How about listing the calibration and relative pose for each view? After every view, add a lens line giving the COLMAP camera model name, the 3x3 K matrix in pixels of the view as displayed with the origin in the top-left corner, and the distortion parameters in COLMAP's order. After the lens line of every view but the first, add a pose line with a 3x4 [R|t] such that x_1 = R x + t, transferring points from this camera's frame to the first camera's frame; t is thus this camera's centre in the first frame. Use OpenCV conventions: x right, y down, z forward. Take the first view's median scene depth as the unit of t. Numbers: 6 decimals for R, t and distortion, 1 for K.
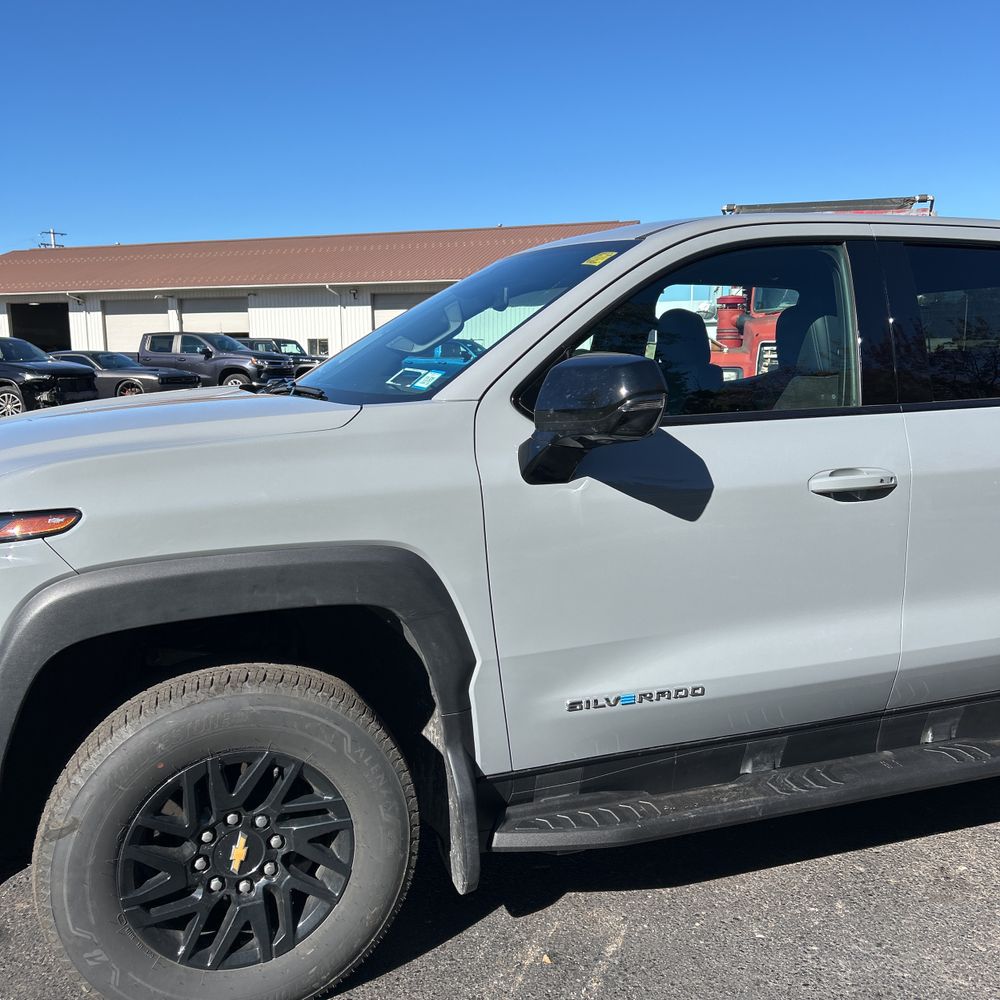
lens RADIAL K [[1019.9, 0, 500.7], [0, 1019.9, 497.0], [0, 0, 1]] dist [0.026081, 0.000000]
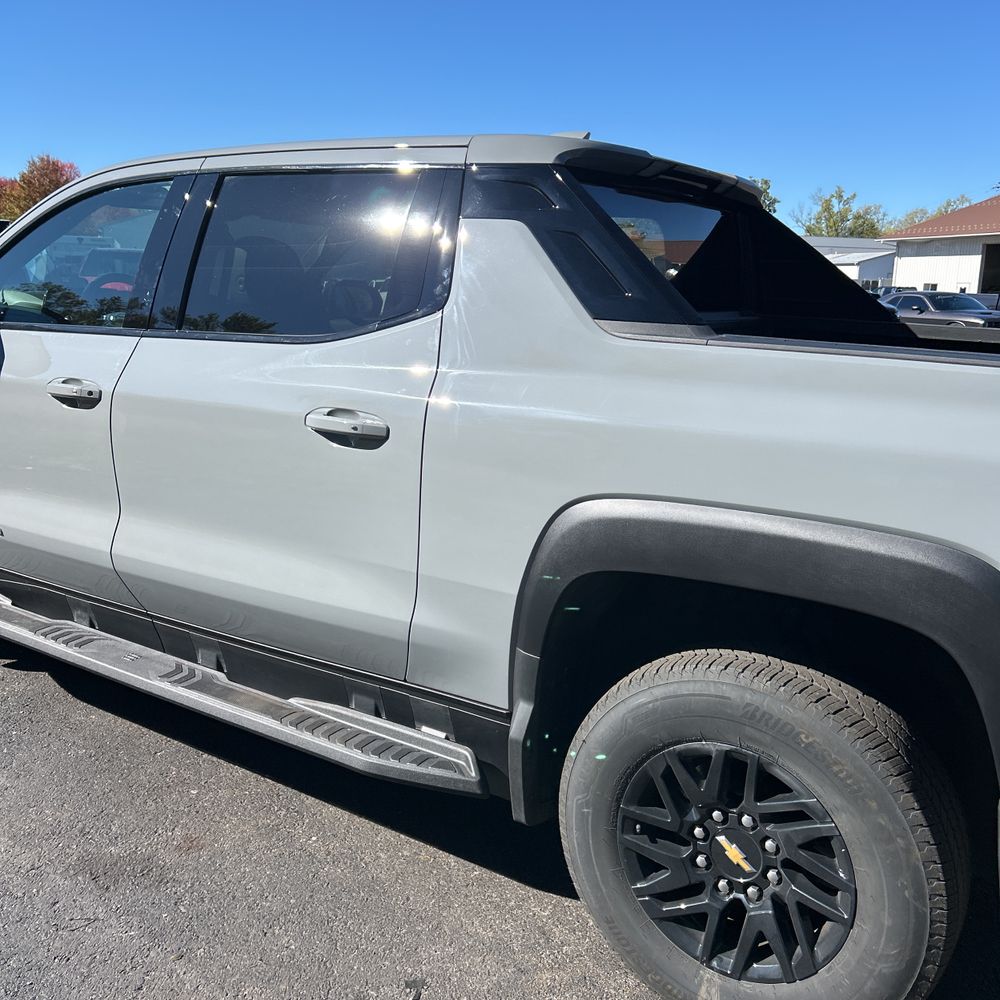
lens RADIAL K [[1019.9, 0, 493.5], [0, 1019.9, 495.4], [0, 0, 1]] dist [0.026081, 0.000000]
pose [[0.585608, 0.188219, -0.788439, 1.524618], [-0.146714, 0.981215, 0.125268, -0.109554], [0.797207, 0.042317, 0.602222, 0.675757]]
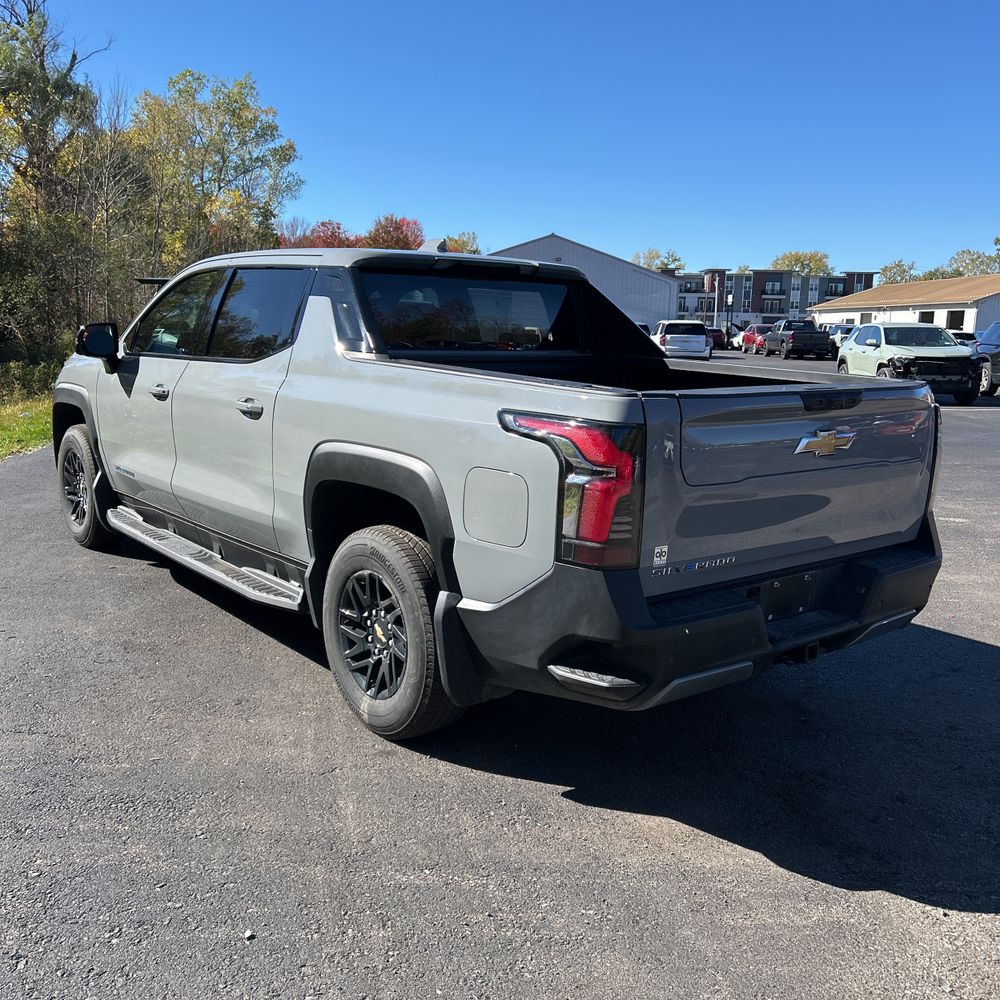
lens RADIAL K [[1019.9, 0, 515.5], [0, 1019.9, 487.7], [0, 0, 1]] dist [0.026081, 0.000000]
pose [[0.333621, 0.170654, -0.927132, 2.453858], [-0.164593, 0.978917, 0.120958, -0.183747], [0.928227, 0.112245, 0.354676, 0.942145]]
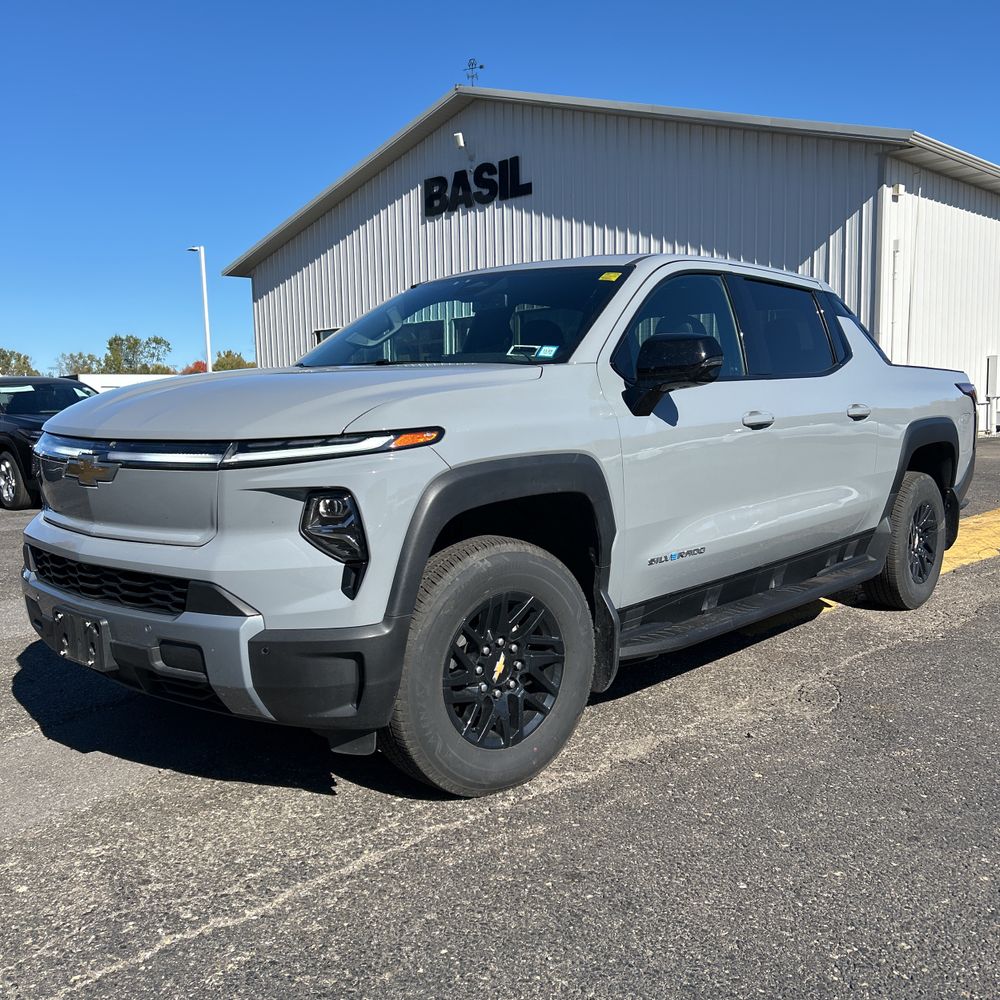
lens RADIAL K [[1019.9, 0, 501.6], [0, 1019.9, 497.8], [0, 0, 1]] dist [0.026081, 0.000000]
pose [[0.882924, -0.052130, 0.466613, -0.771833], [0.067691, 0.997568, -0.016636, 0.107863], [-0.464611, 0.046274, 0.884305, -0.244007]]
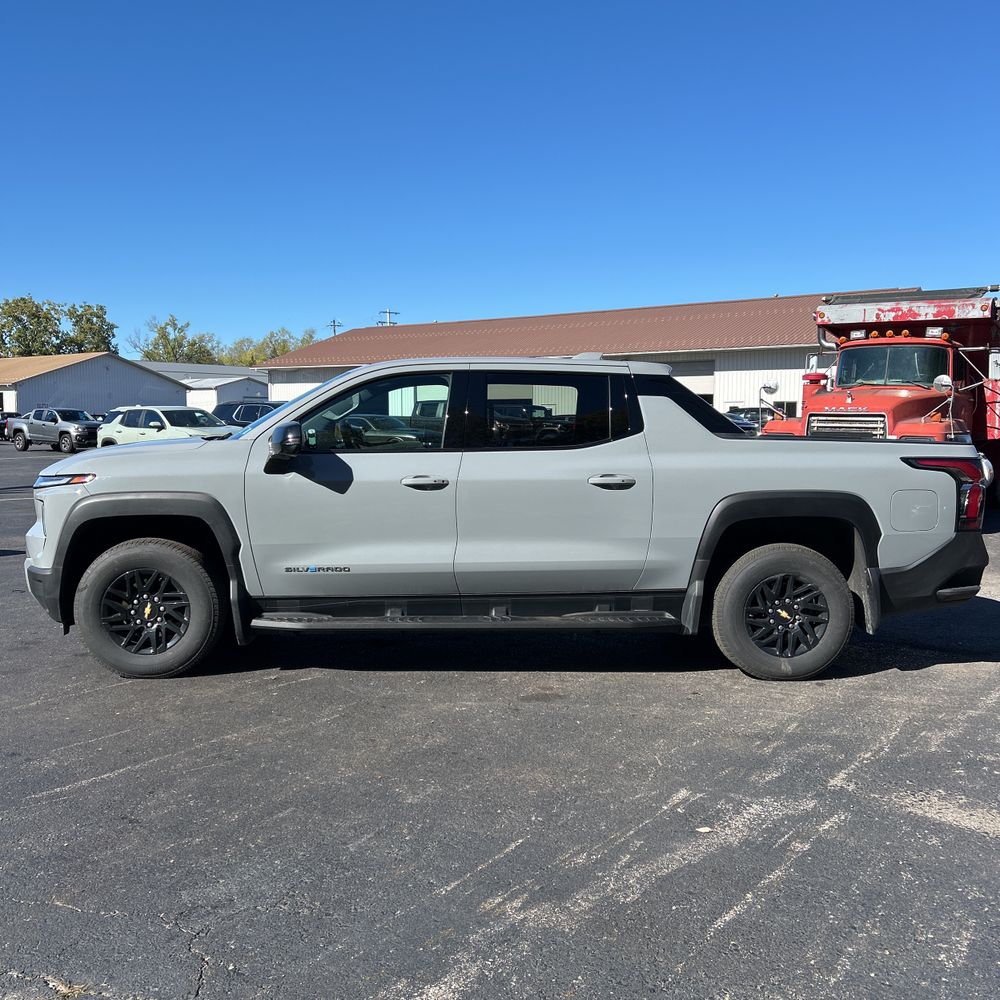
lens RADIAL K [[1019.9, 0, 508.7], [0, 1019.9, 500.7], [0, 0, 1]] dist [0.026081, 0.000000]
pose [[0.952707, 0.035347, -0.301828, 1.160199], [-0.052947, 0.997328, -0.050330, 0.126351], [0.299242, 0.063931, 0.952033, -1.014330]]
